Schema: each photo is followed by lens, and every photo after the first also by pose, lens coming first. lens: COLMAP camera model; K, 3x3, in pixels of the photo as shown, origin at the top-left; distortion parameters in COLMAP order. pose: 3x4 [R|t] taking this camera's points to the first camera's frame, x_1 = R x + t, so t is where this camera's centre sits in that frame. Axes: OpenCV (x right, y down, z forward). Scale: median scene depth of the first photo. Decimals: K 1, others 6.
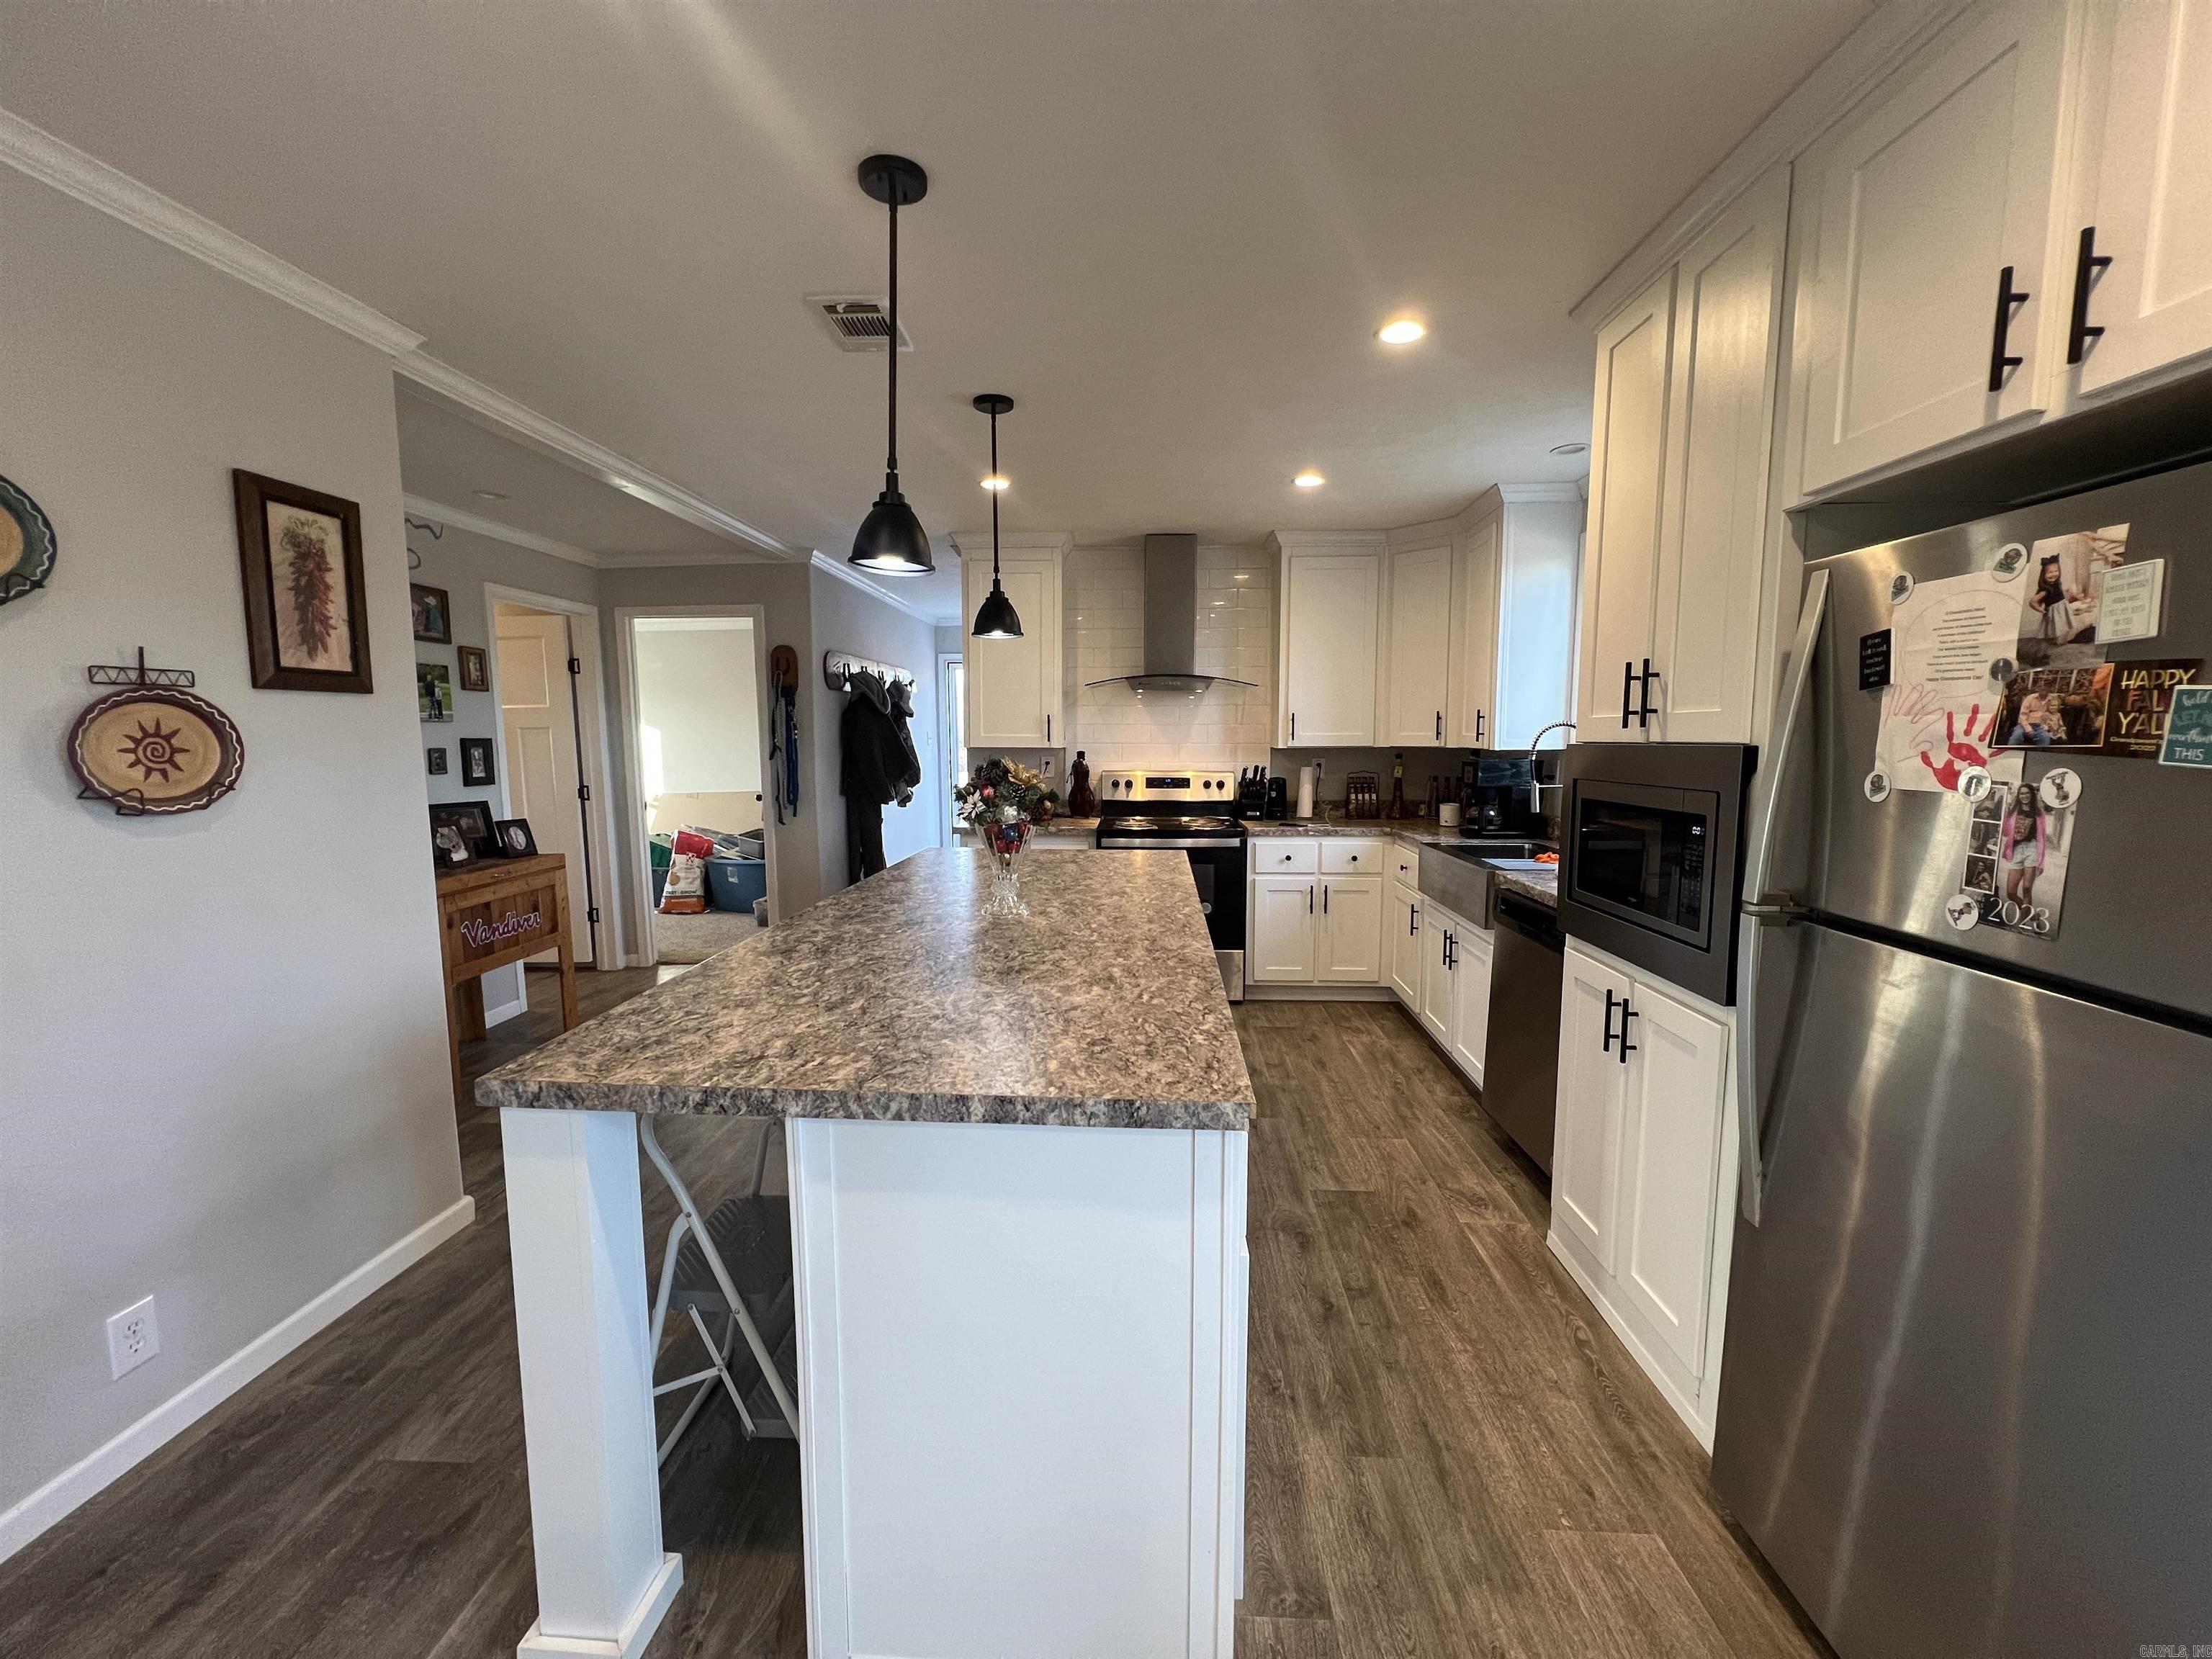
lens RADIAL K [[875.9, 0, 1106.0], [0, 875.9, 827.1], [0, 0, 1]] dist [-0.002840, 0.000487]
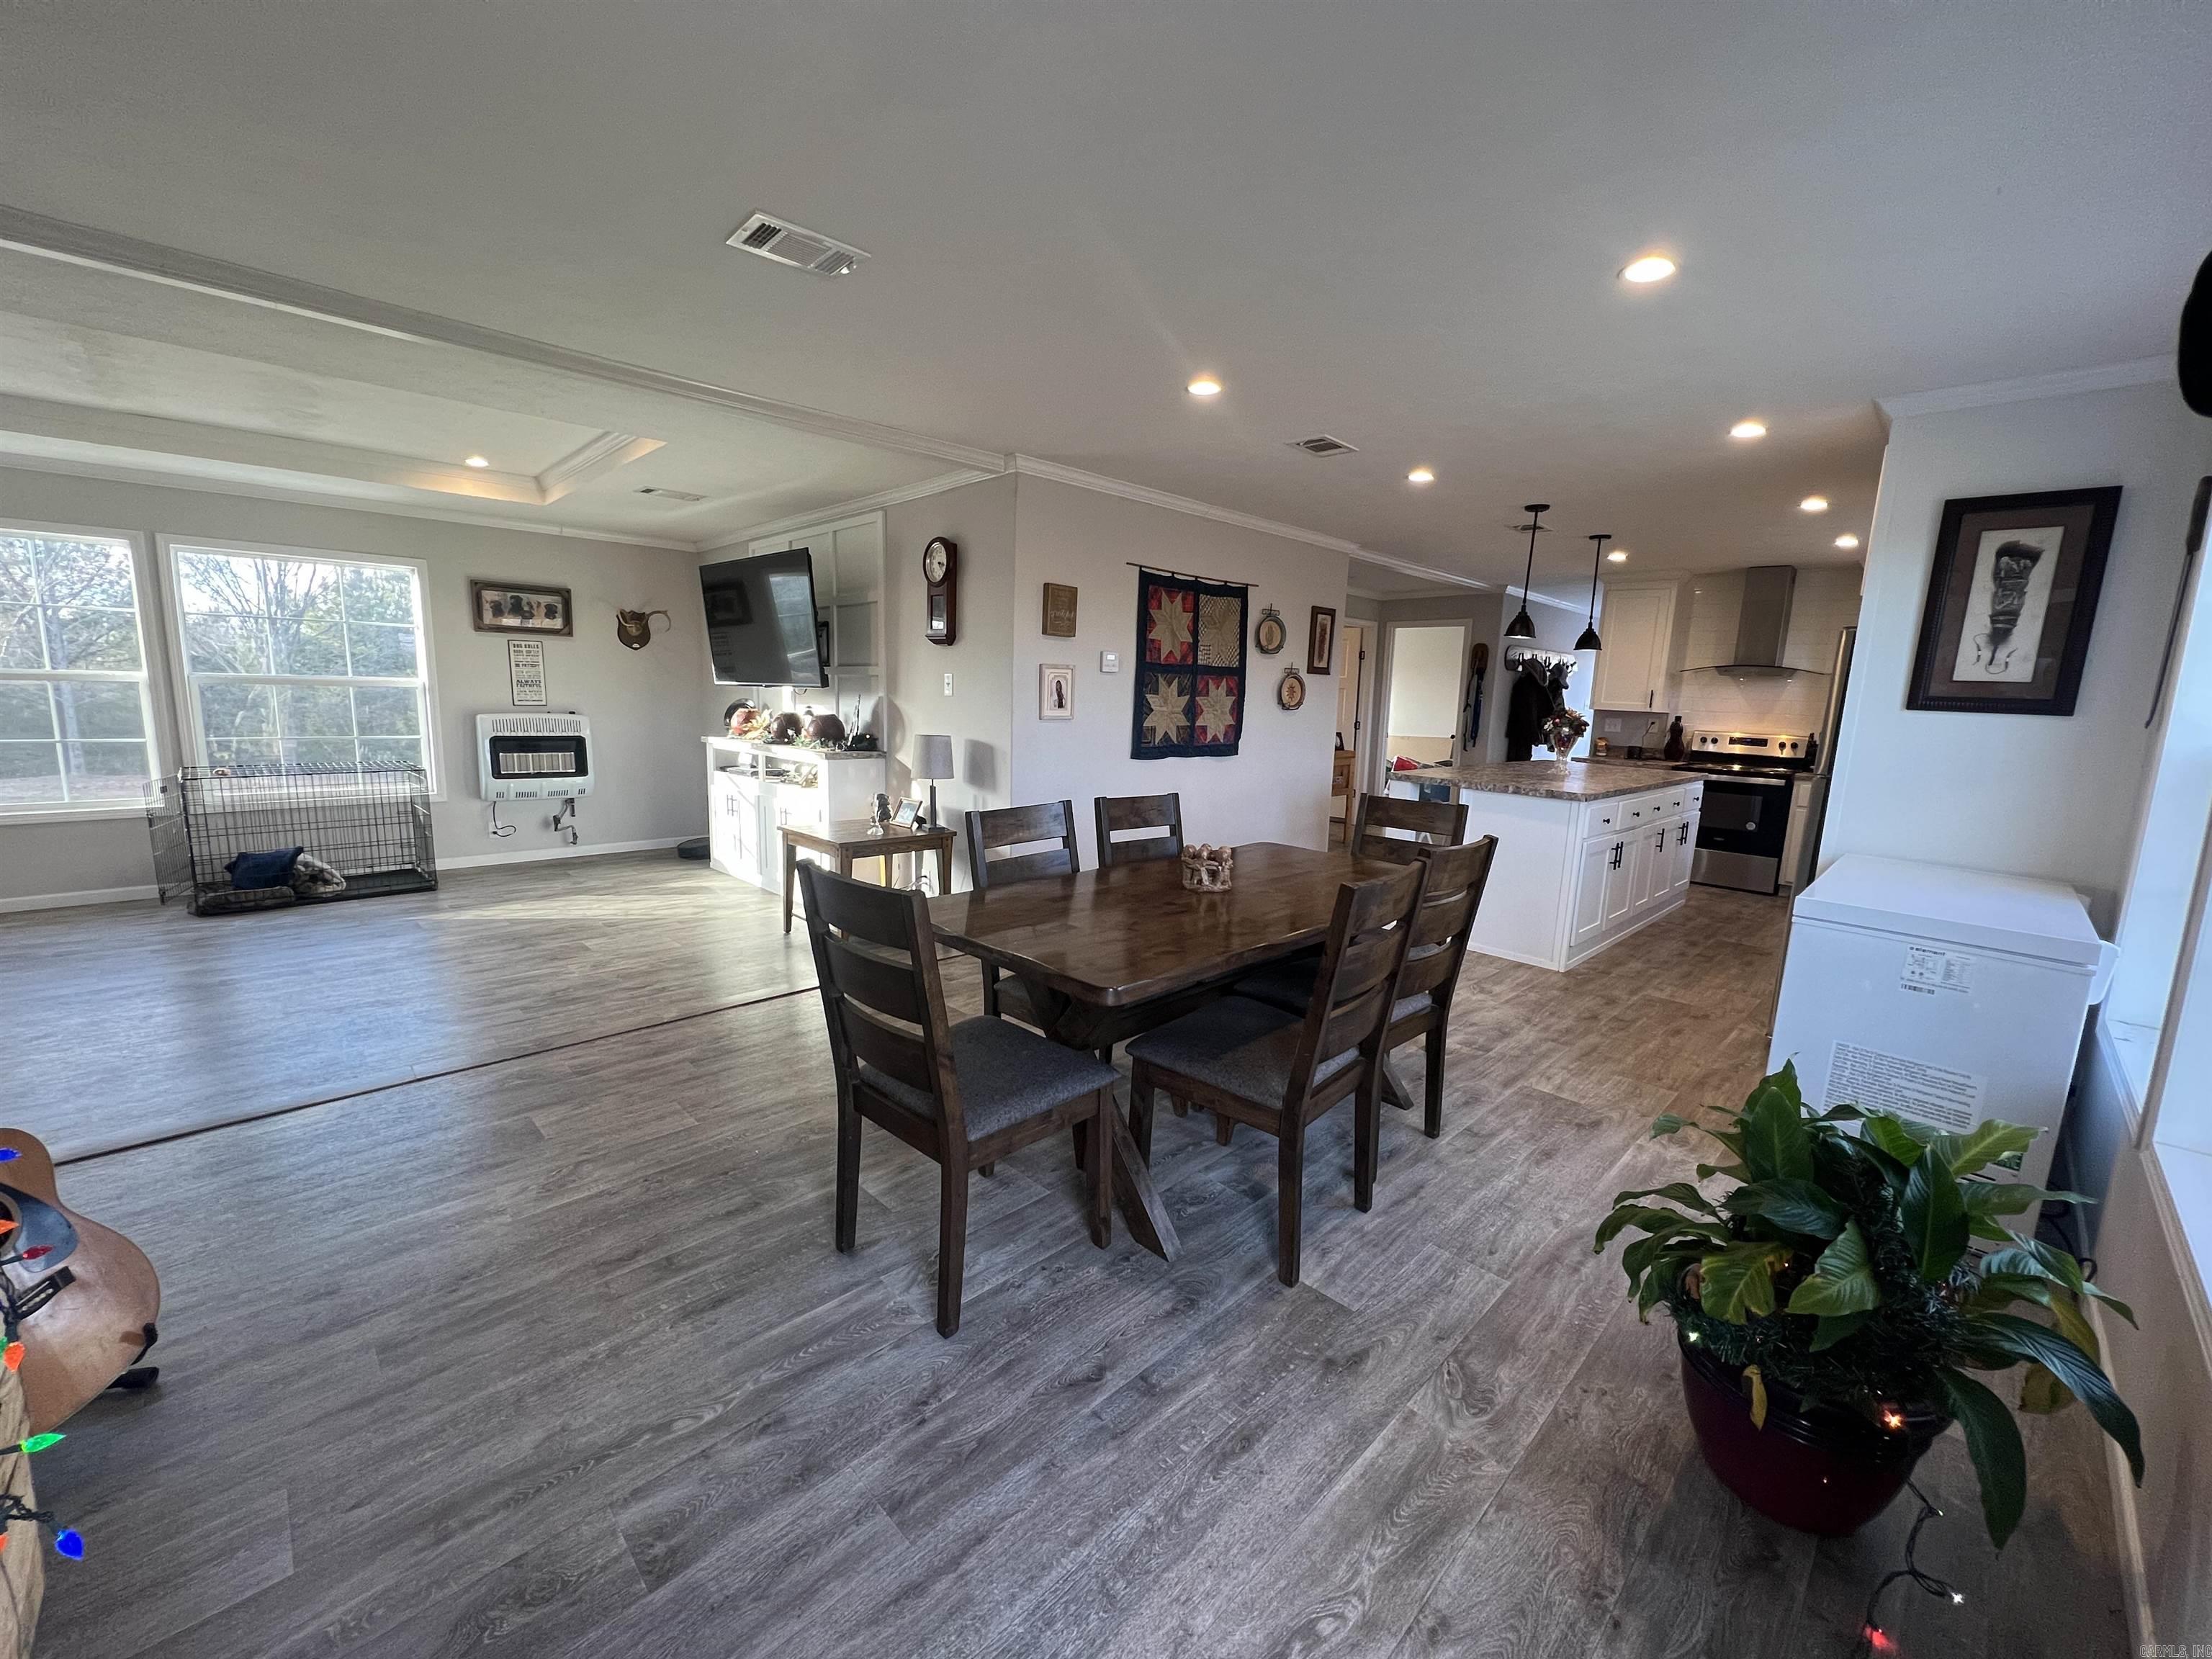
lens RADIAL K [[875.9, 0, 1095.7], [0, 875.9, 823.5], [0, 0, 1]] dist [-0.002840, 0.000487]
pose [[0.737795, 0.127956, -0.662786, 0.774182], [-0.104444, 0.991685, 0.075188, 0.267689], [0.666895, 0.013751, 0.745025, -2.371292]]
